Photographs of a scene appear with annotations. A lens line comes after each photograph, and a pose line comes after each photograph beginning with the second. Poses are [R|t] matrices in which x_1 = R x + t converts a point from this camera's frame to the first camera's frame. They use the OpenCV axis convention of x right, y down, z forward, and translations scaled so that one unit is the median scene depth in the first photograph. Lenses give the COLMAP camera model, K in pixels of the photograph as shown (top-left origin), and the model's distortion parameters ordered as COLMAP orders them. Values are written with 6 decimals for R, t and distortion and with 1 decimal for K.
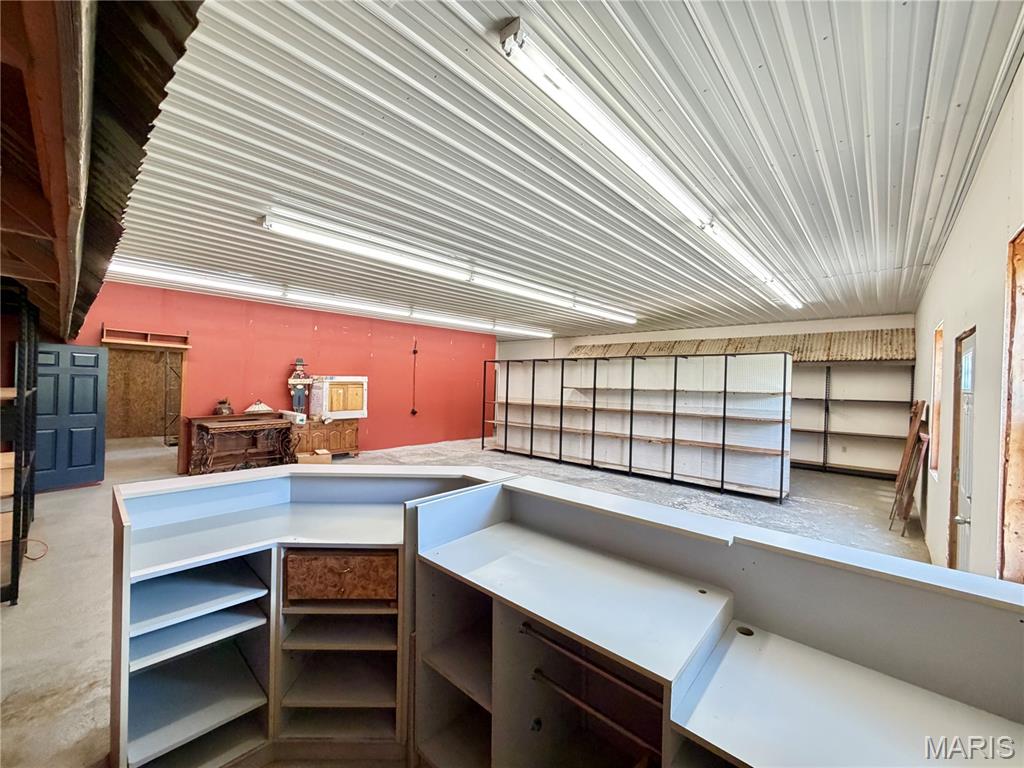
lens RADIAL K [[406.6, 0, 509.0], [0, 406.6, 384.3], [0, 0, 1]] dist [0.001069, -0.000257]
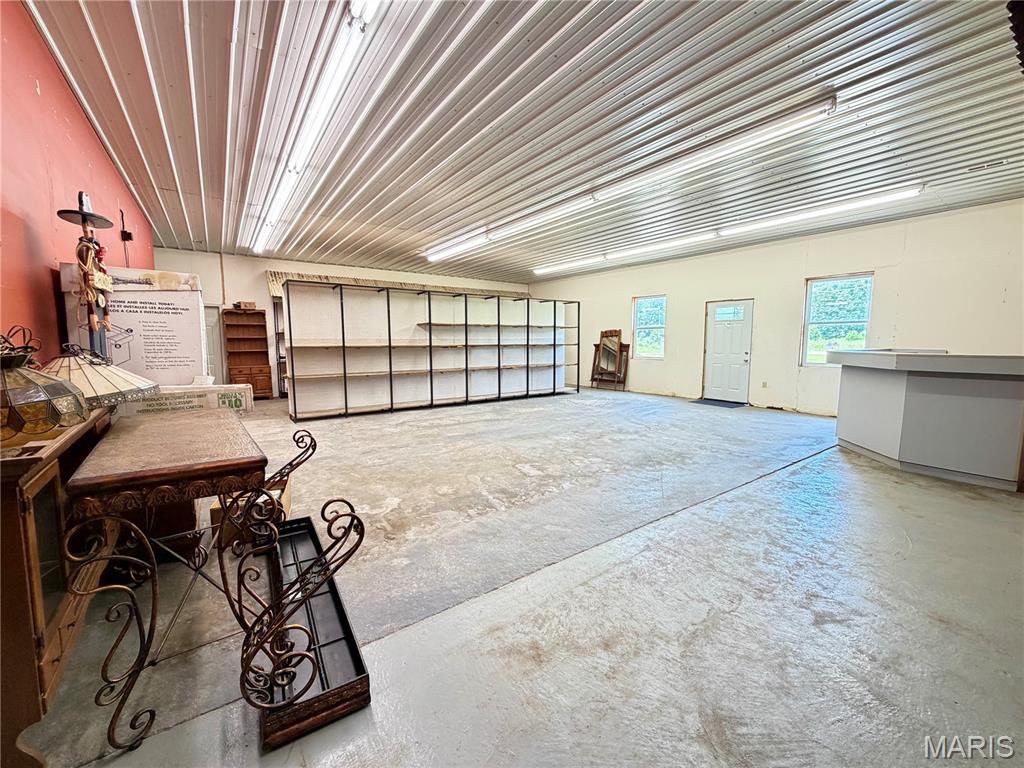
lens RADIAL K [[406.6, 0, 509.0], [0, 406.6, 384.3], [0, 0, 1]] dist [0.001069, -0.000257]
pose [[0.210334, -0.158528, 0.964691, -0.715728], [-0.019804, 0.985872, 0.166326, -0.013632], [-0.977429, -0.054089, 0.204223, 0.652661]]
